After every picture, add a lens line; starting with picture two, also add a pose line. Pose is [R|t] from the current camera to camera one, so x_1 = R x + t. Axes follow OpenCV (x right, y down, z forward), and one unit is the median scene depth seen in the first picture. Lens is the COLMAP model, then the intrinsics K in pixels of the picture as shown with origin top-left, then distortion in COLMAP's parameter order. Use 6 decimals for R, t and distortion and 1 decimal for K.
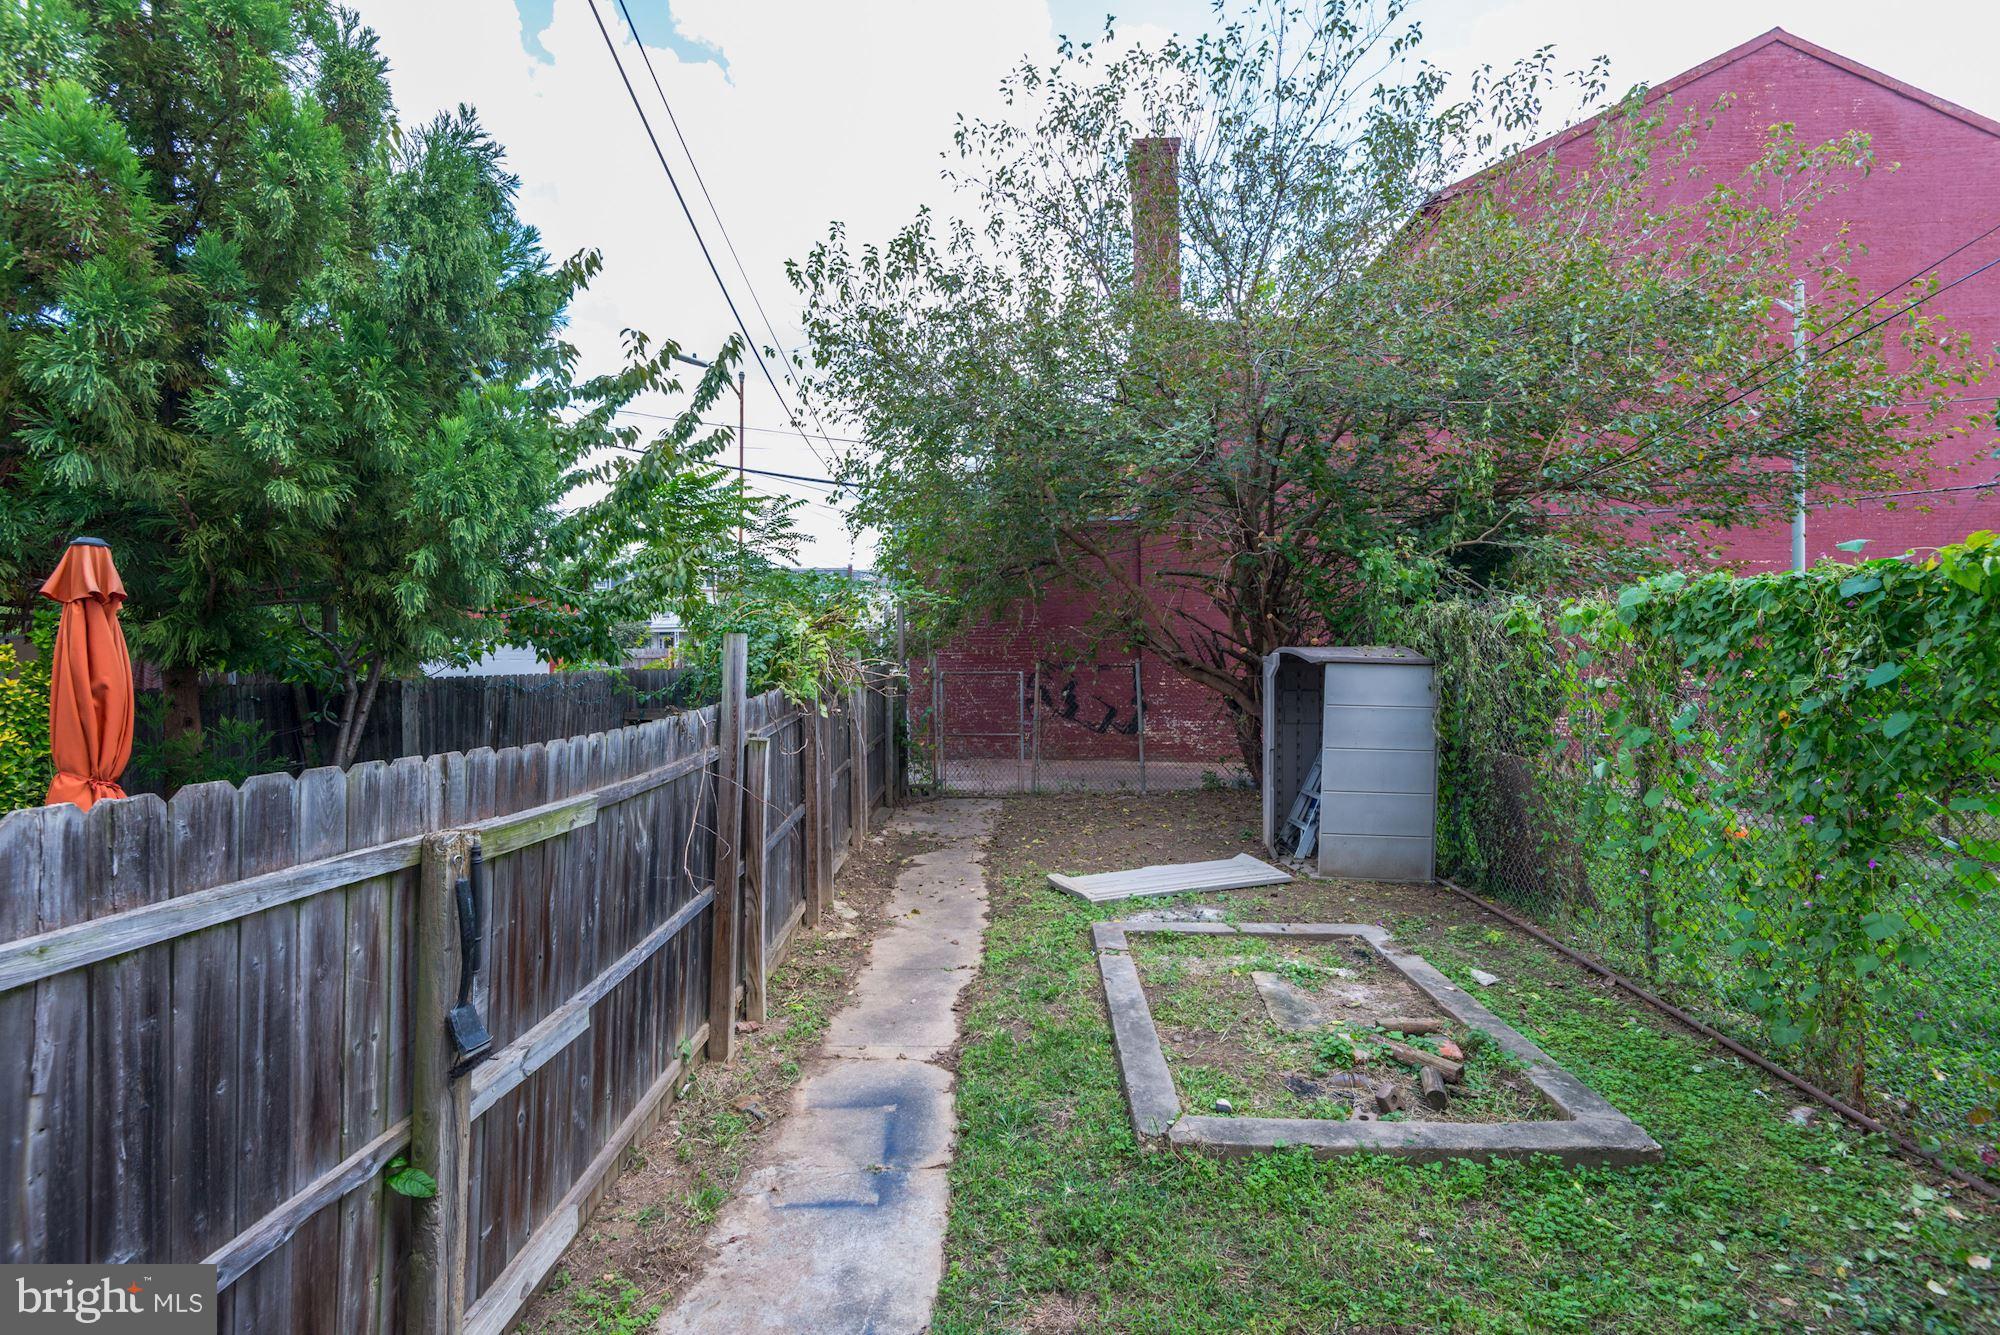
lens RADIAL K [[919.8, 0, 993.4], [0, 919.8, 659.5], [0, 0, 1]] dist [0.024825, -0.019971]
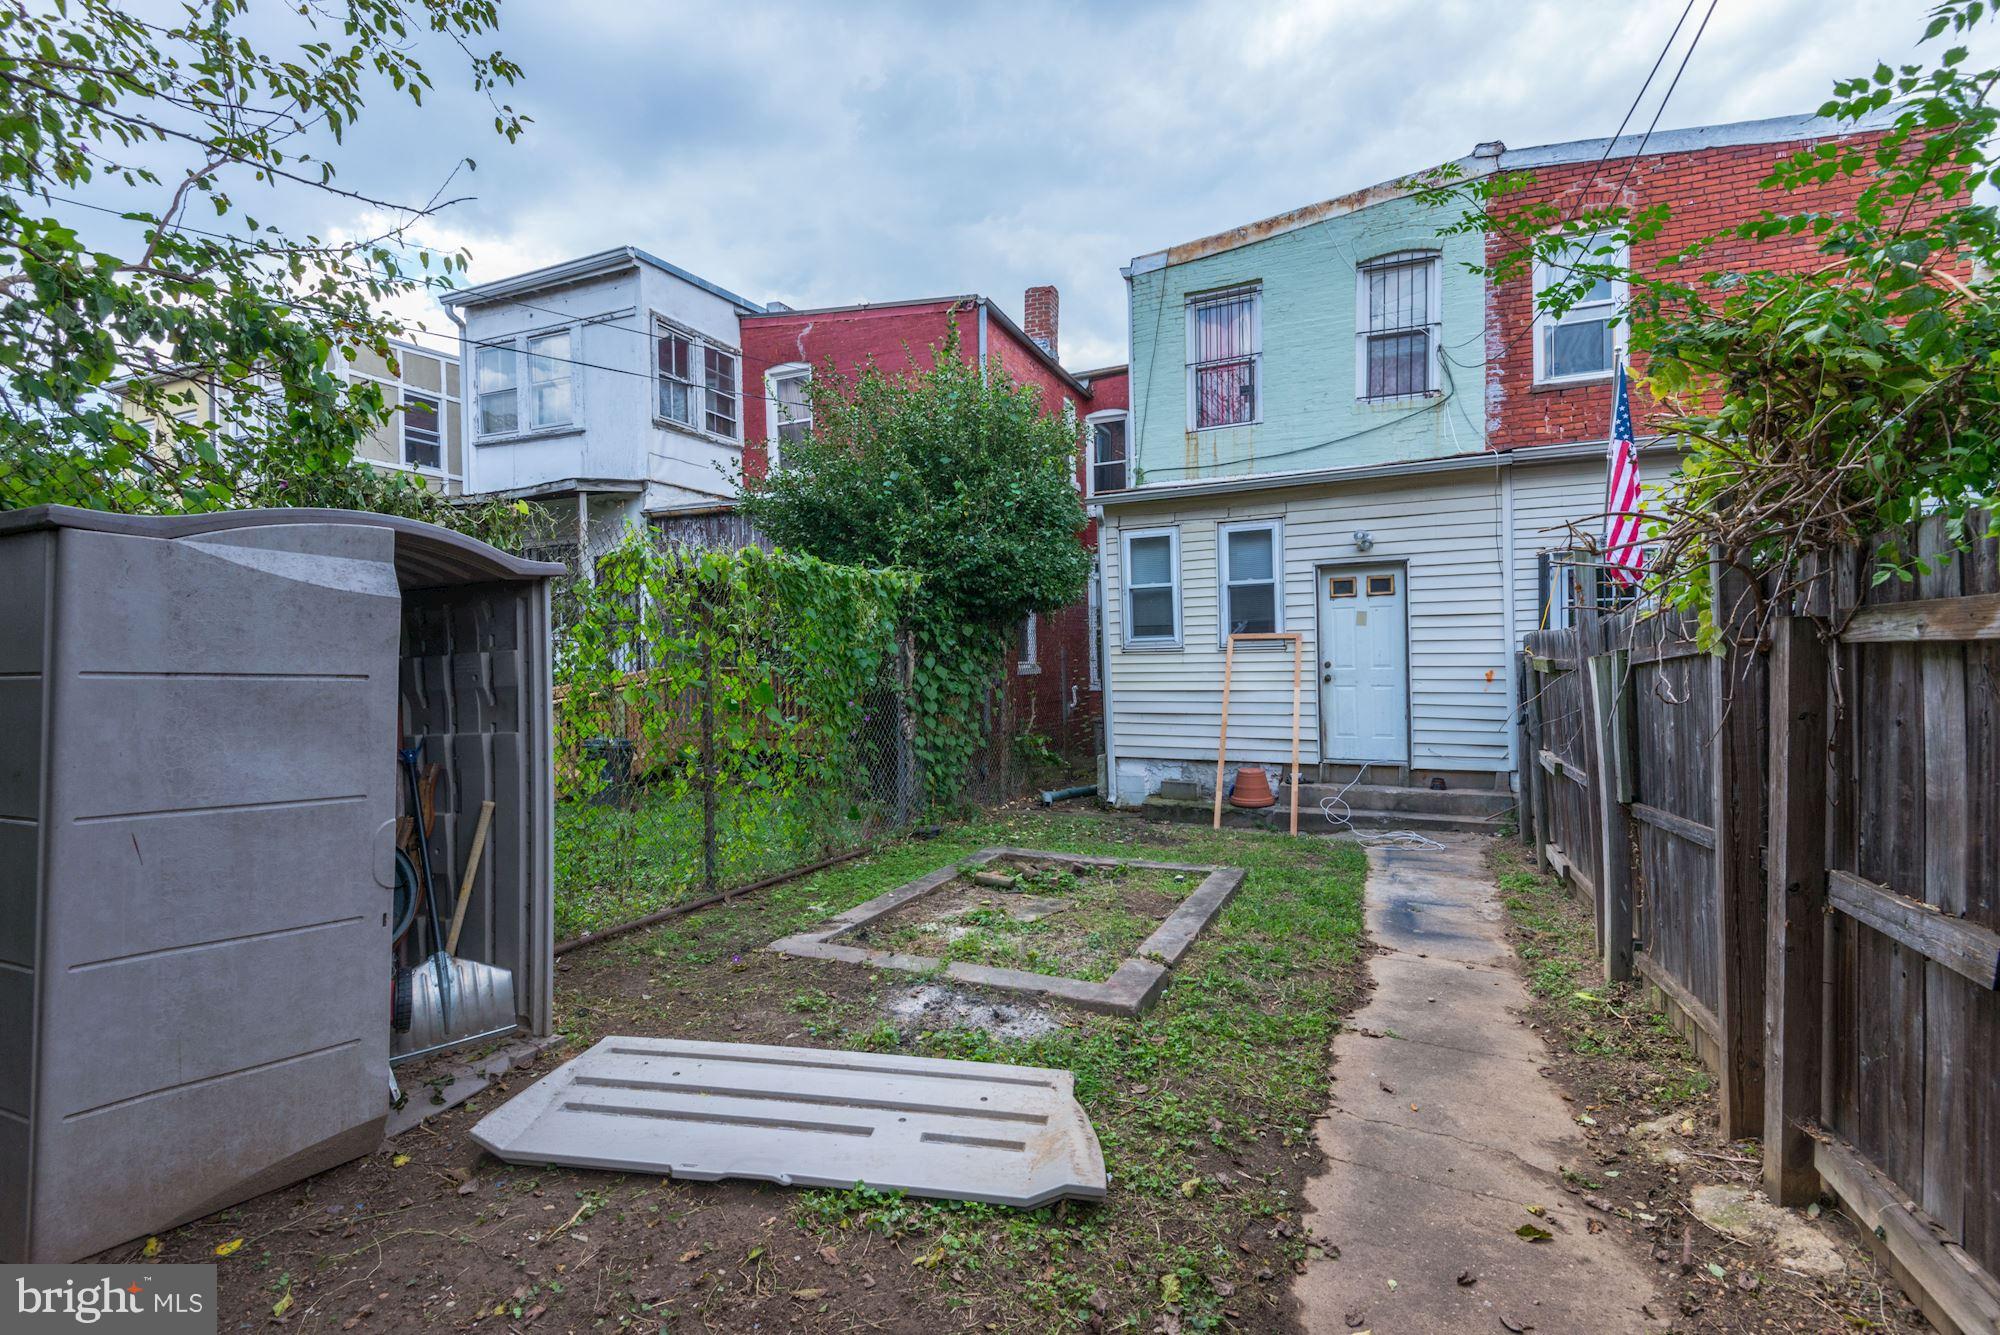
lens RADIAL K [[919.8, 0, 993.4], [0, 919.8, 659.5], [0, 0, 1]] dist [0.024825, -0.019971]
pose [[-0.926182, 0.017534, 0.376669, -0.037621], [0.012769, 0.999804, -0.015144, 0.072735], [-0.376860, -0.009216, -0.926224, 1.647386]]
